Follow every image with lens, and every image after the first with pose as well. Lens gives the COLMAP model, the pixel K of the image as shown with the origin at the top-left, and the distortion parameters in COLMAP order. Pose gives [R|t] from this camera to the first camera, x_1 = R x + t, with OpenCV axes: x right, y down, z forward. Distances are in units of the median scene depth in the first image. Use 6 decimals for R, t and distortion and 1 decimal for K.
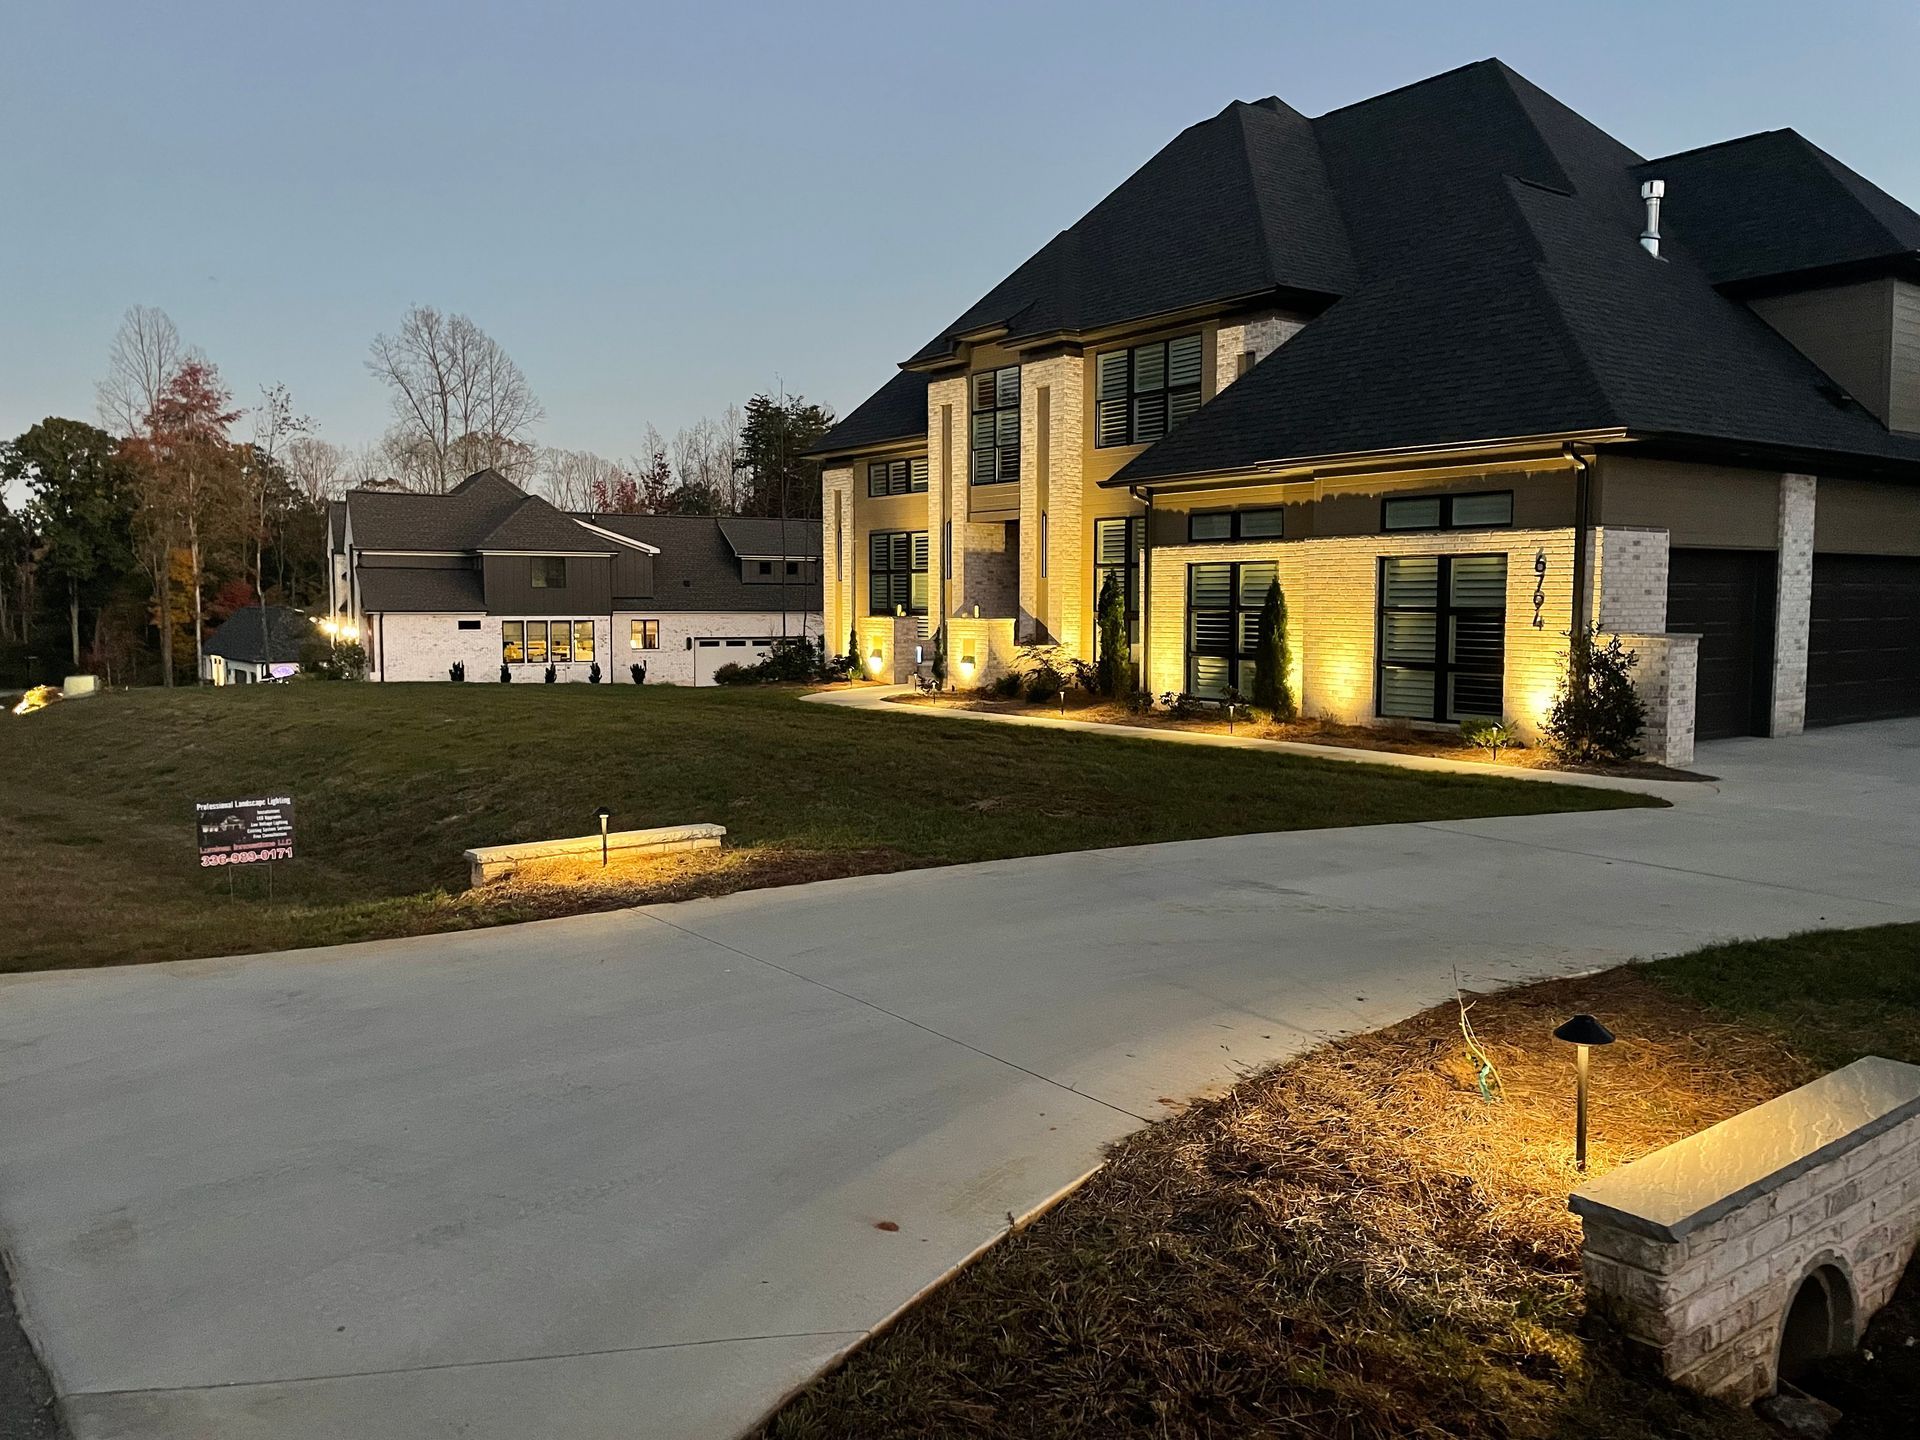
lens RADIAL K [[1415.2, 0, 974.2], [0, 1415.2, 724.7], [0, 0, 1]] dist [0.102270, -0.126216]
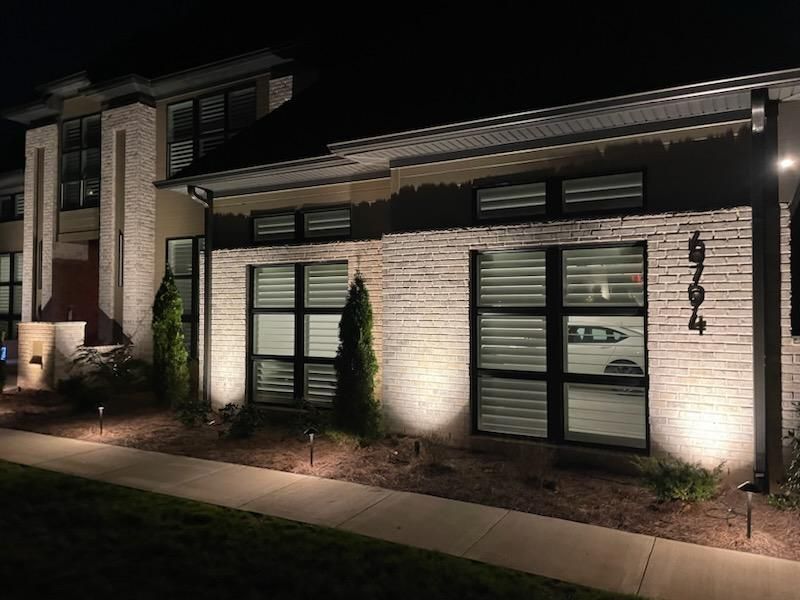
lens RADIAL K [[591.1, 0, 398.4], [0, 591.1, 290.7], [0, 0, 1]] dist [0.109579, -0.133117]
pose [[0.918400, 0.013352, 0.395428, 0.065396], [0.035686, 0.992562, -0.116395, -0.035116], [-0.394041, 0.121009, 0.911092, 0.465770]]
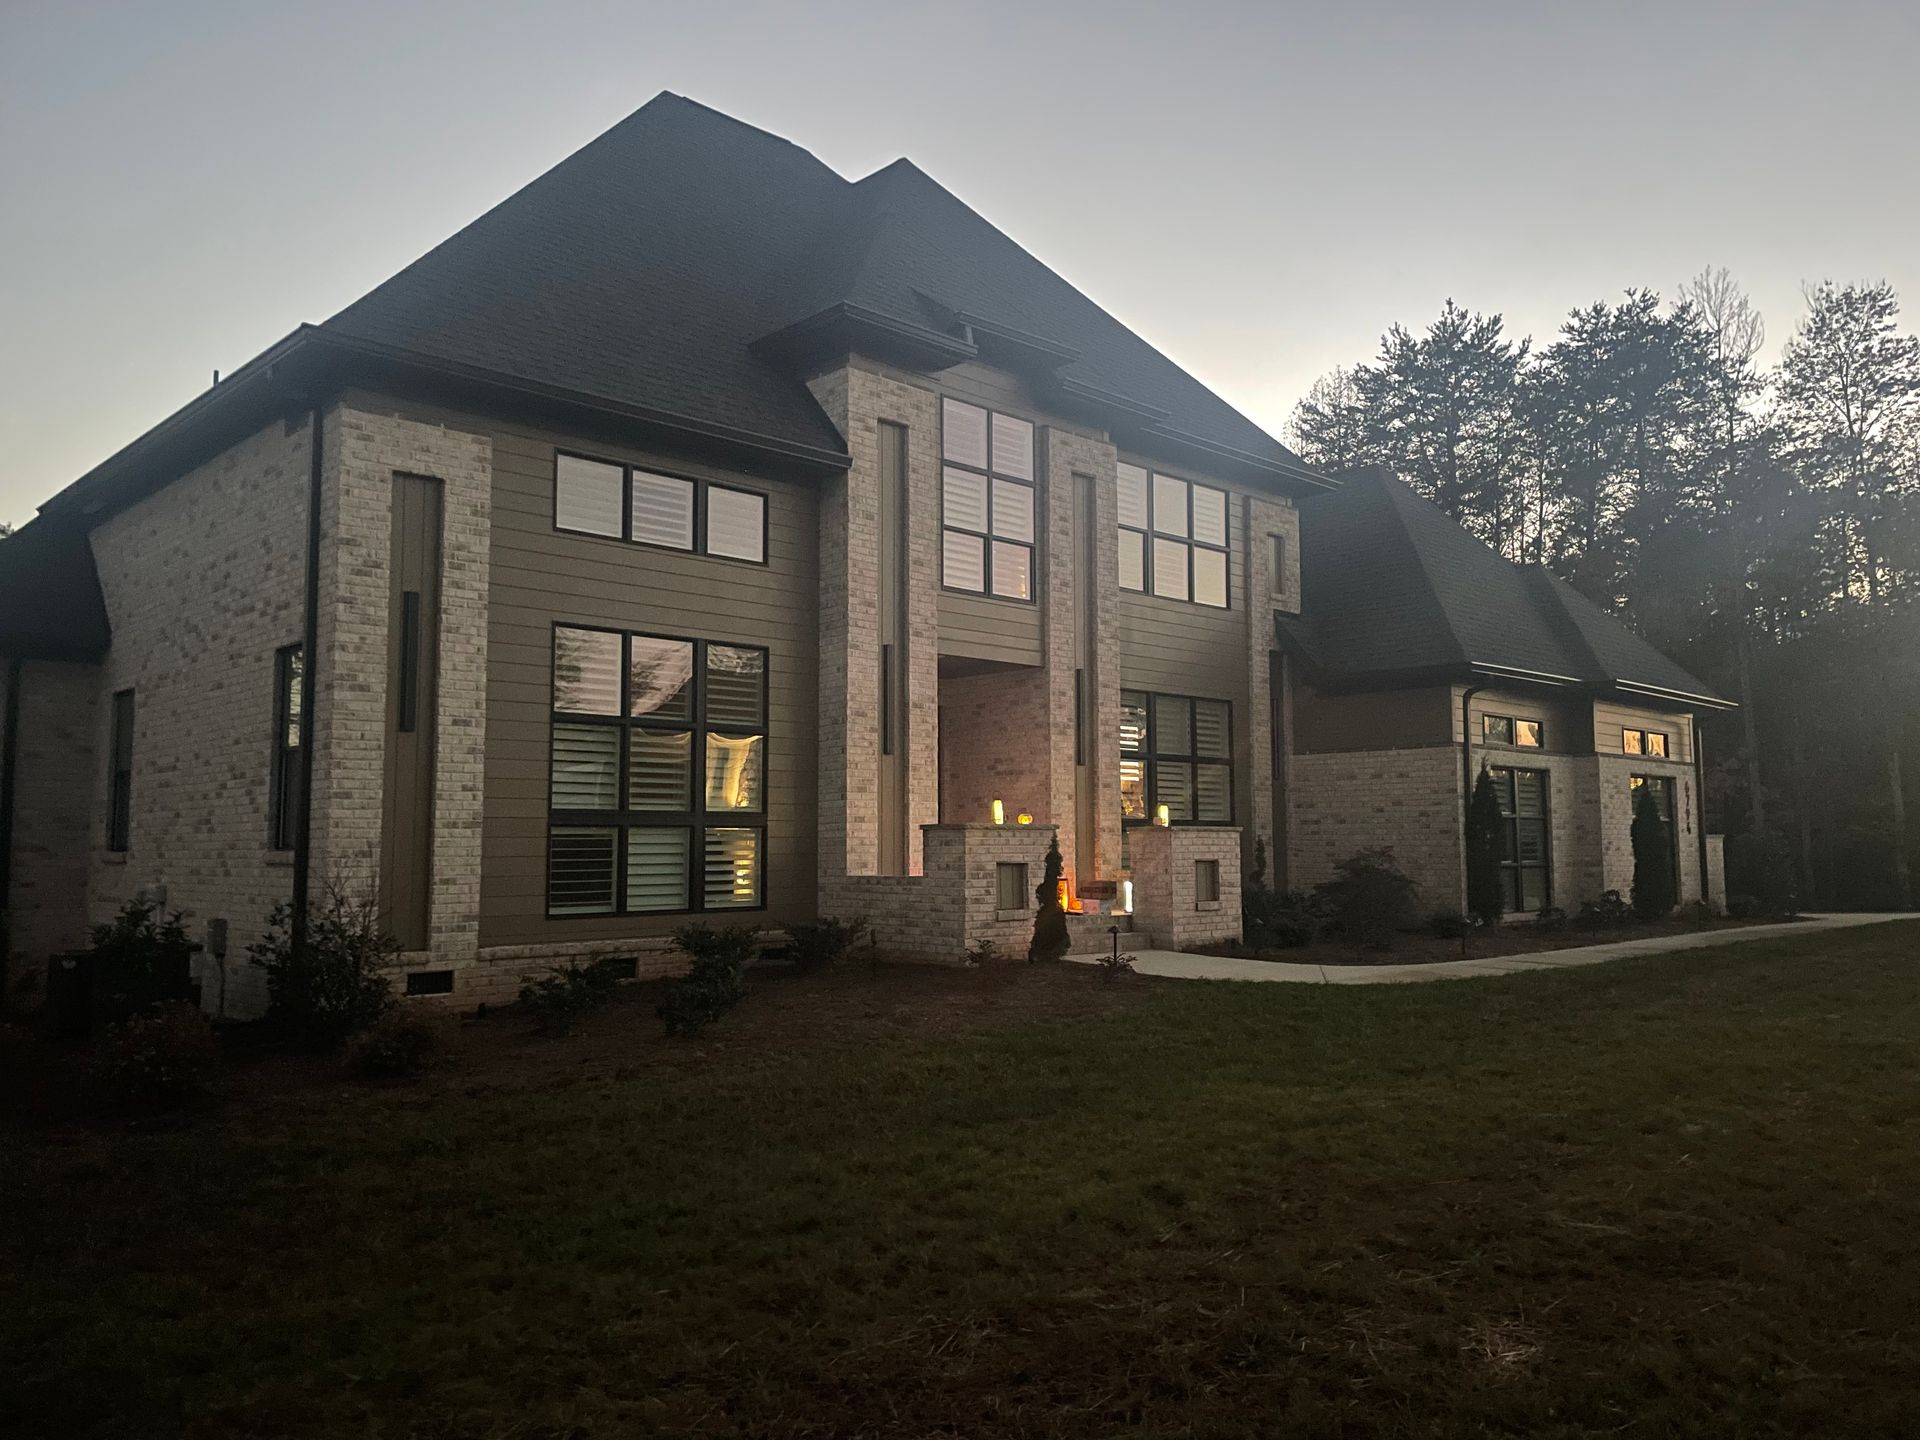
lens RADIAL K [[1415.2, 0, 974.2], [0, 1415.2, 724.7], [0, 0, 1]] dist [0.102270, -0.126216]
pose [[-0.115695, 0.087923, 0.989386, -0.584438], [0.093353, 0.992628, -0.077295, -0.079445], [-0.988888, 0.083420, -0.123050, 1.151243]]
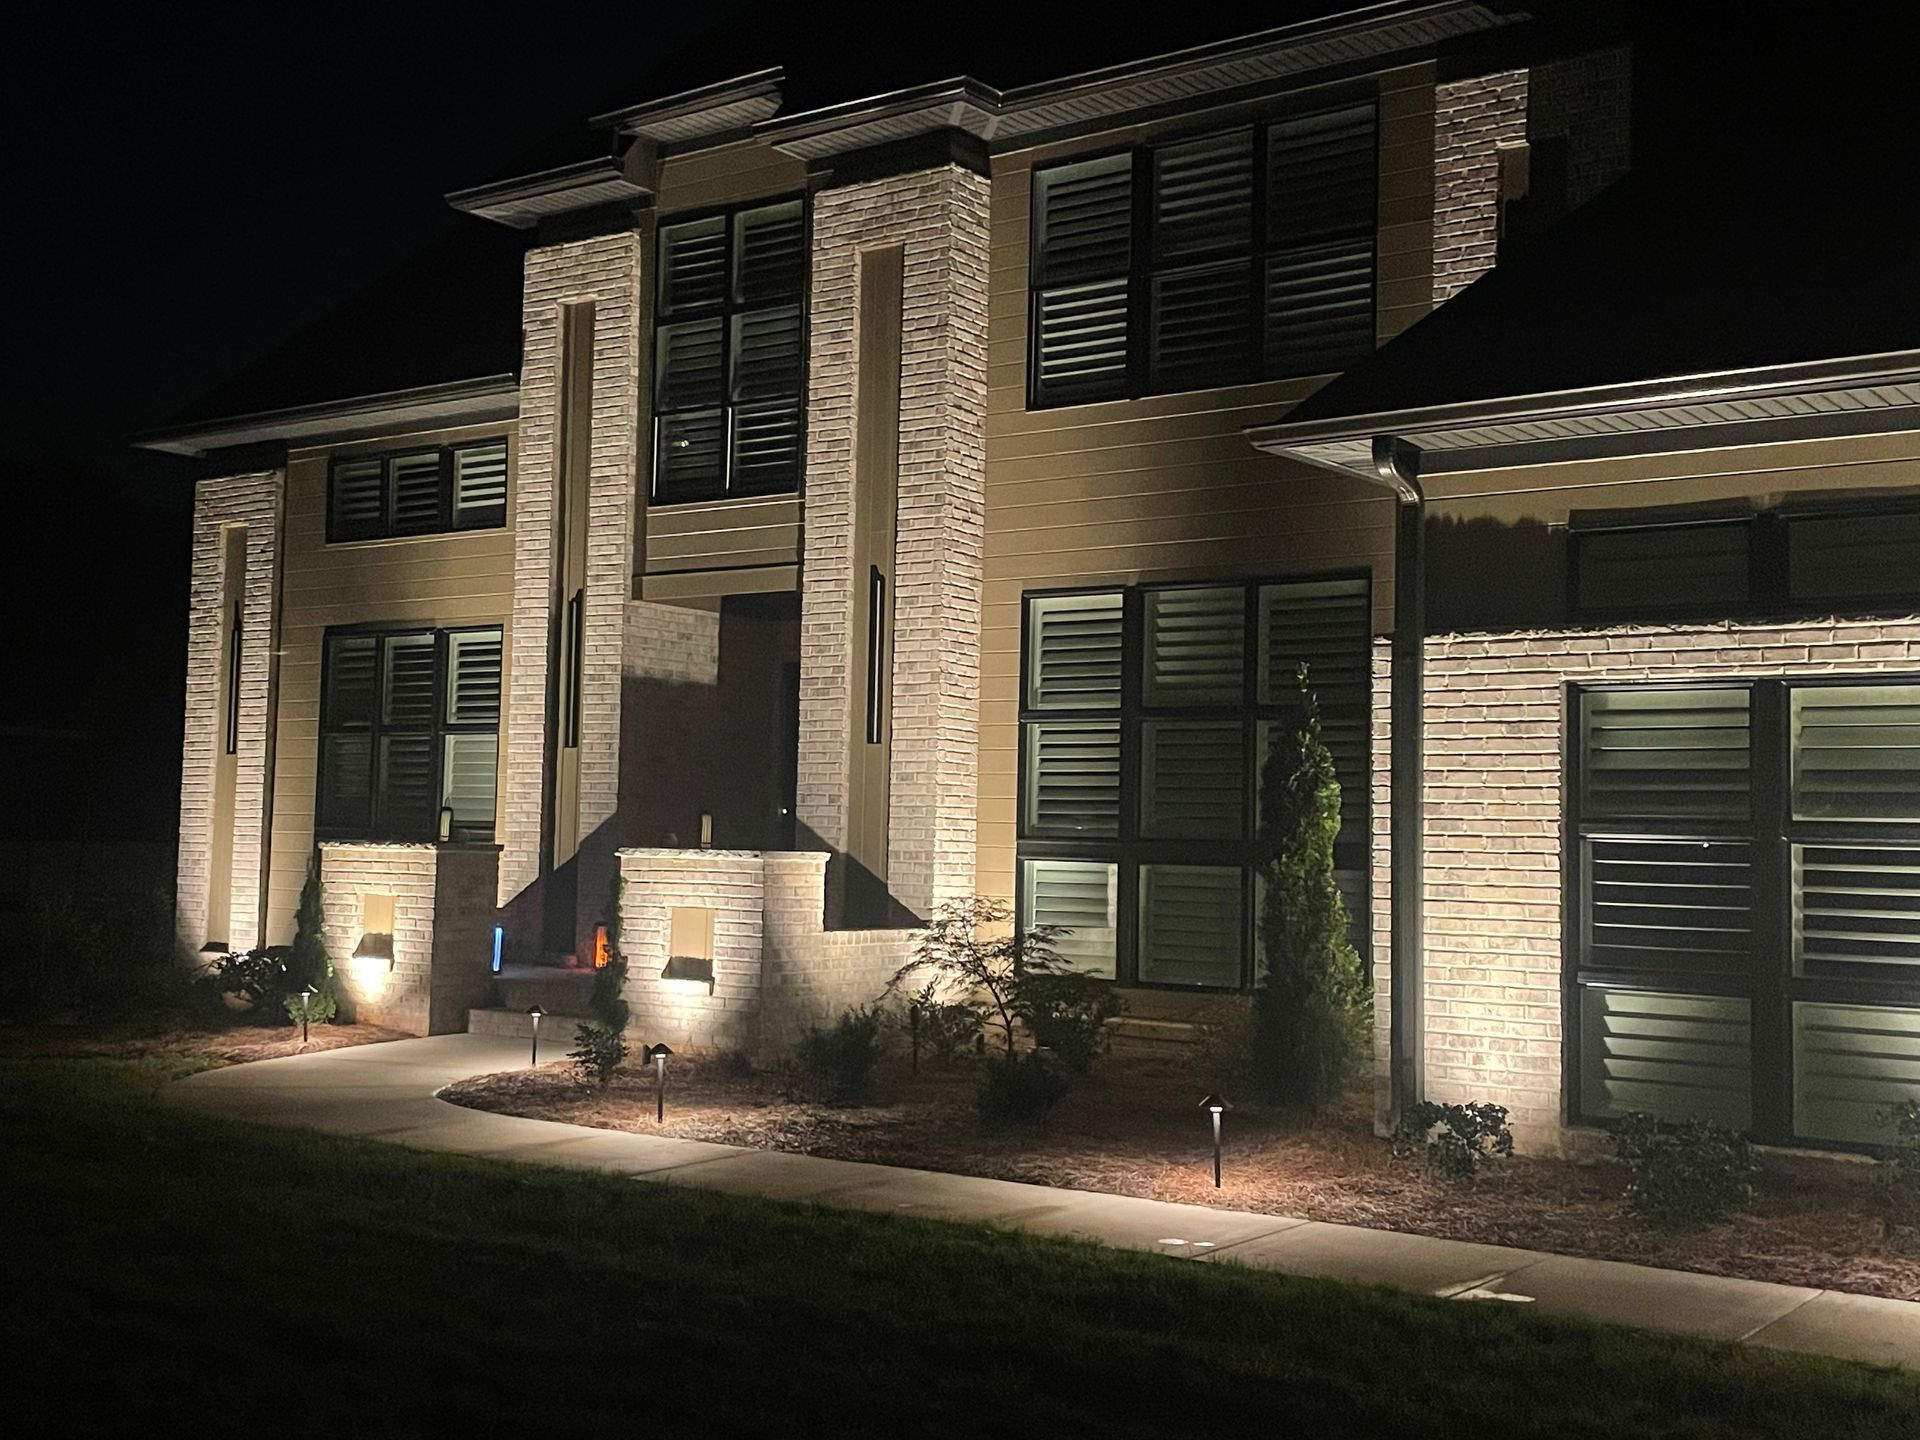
lens RADIAL K [[2174.8, 0, 962.8], [0, 2174.8, 687.8], [0, 0, 1]] dist [0.153282, -0.320420]
pose [[0.959792, 0.039269, 0.277952, -0.089523], [0.004621, 0.987823, -0.155515, -0.030284], [-0.280674, 0.150547, 0.947923, 0.462397]]
